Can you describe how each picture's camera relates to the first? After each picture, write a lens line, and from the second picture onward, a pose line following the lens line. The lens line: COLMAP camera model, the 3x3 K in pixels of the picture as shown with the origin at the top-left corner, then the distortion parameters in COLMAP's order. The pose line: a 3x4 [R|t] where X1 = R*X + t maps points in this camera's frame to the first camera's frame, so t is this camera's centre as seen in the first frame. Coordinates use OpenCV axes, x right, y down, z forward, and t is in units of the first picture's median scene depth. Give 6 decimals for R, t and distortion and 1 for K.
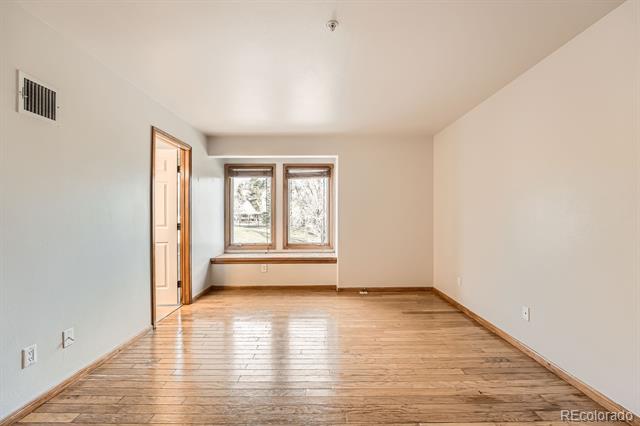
lens RADIAL K [[265.6, 0, 326.8], [0, 265.6, 217.0], [0, 0, 1]] dist [-0.009529, -0.000658]
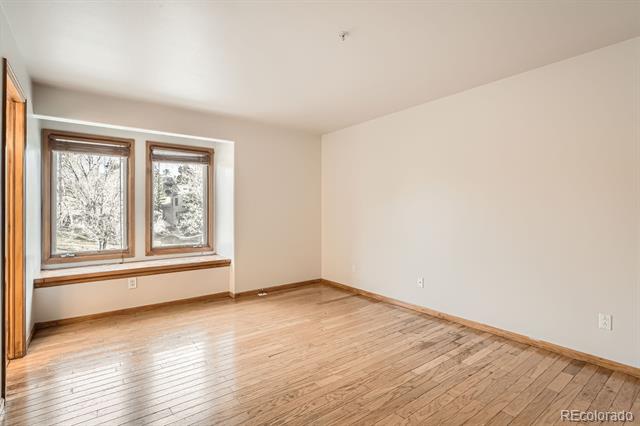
lens RADIAL K [[309.5, 0, 323.0], [0, 309.5, 208.0], [0, 0, 1]] dist [-0.000526, -0.000876]
pose [[0.798478, 0.004748, 0.602005, -0.340705], [0.003791, 0.999909, -0.012914, 0.001034], [-0.602012, 0.012594, 0.798388, 0.014473]]
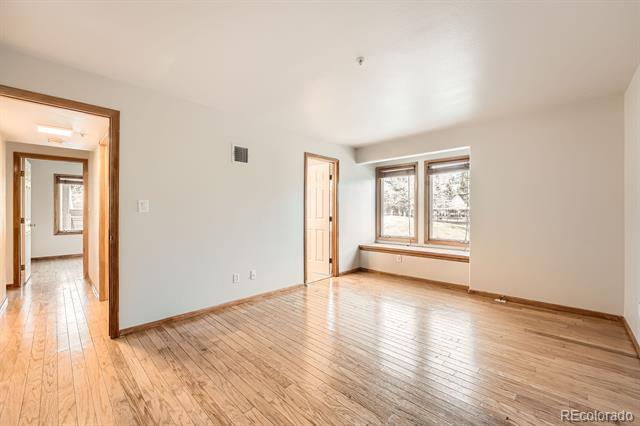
lens RADIAL K [[265.6, 0, 326.2], [0, 265.6, 212.4], [0, 0, 1]] dist [-0.009529, -0.000658]
pose [[0.716513, 0.003125, -0.697567, 0.330209], [-0.003327, 0.999994, 0.001063, 0.000132], [0.697566, 0.001559, 0.716519, -0.008294]]
